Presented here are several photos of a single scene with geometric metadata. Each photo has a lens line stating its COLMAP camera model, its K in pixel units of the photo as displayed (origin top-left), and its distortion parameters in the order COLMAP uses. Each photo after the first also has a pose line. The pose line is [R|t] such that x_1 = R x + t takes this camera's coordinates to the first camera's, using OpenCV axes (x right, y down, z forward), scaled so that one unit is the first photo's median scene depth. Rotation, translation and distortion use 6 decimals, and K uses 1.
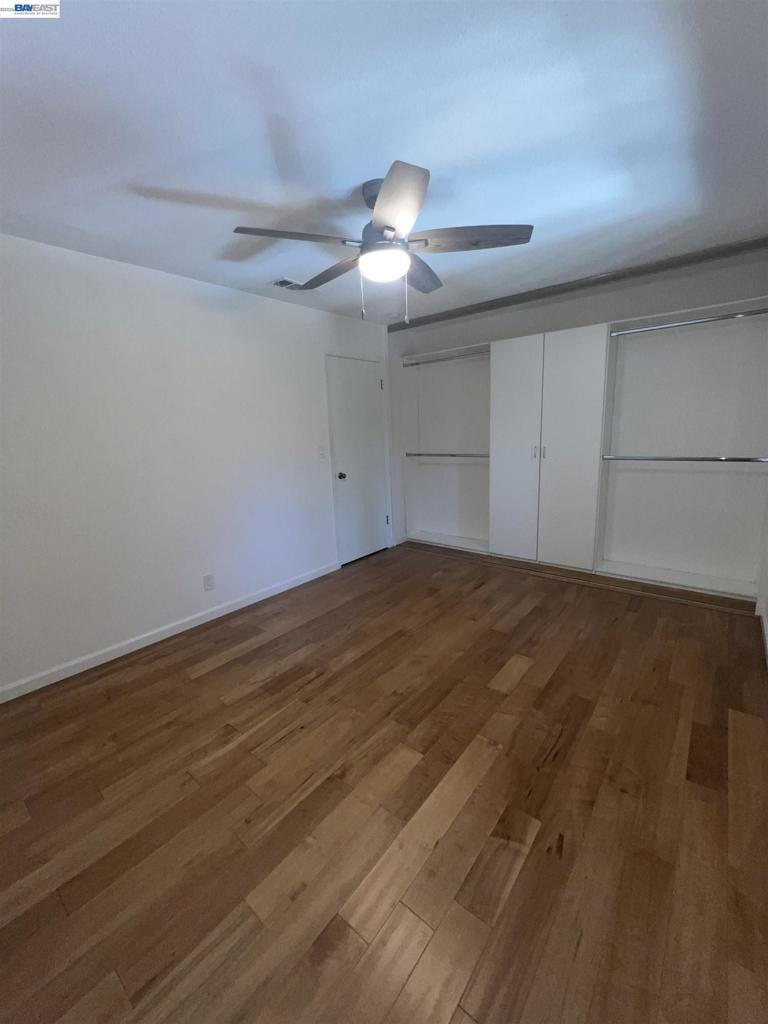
lens RADIAL K [[409.7, 0, 382.8], [0, 409.7, 514.0], [0, 0, 1]] dist [-0.002981, -0.000876]
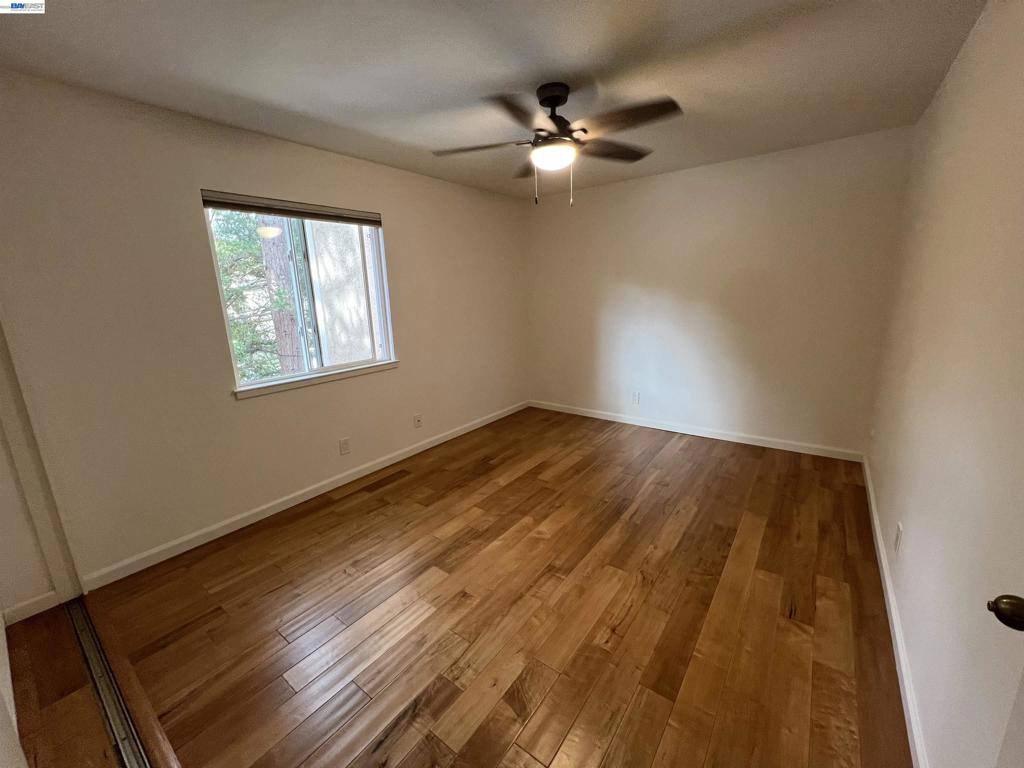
lens RADIAL K [[406.0, 0, 511.0], [0, 406.0, 387.5], [0, 0, 1]] dist [-0.005746, 0.000853]
pose [[-0.996274, 0.084878, -0.015290, 0.132793], [0.069916, 0.898658, 0.433043, -0.364534], [0.050496, 0.430360, -0.901244, 1.597778]]
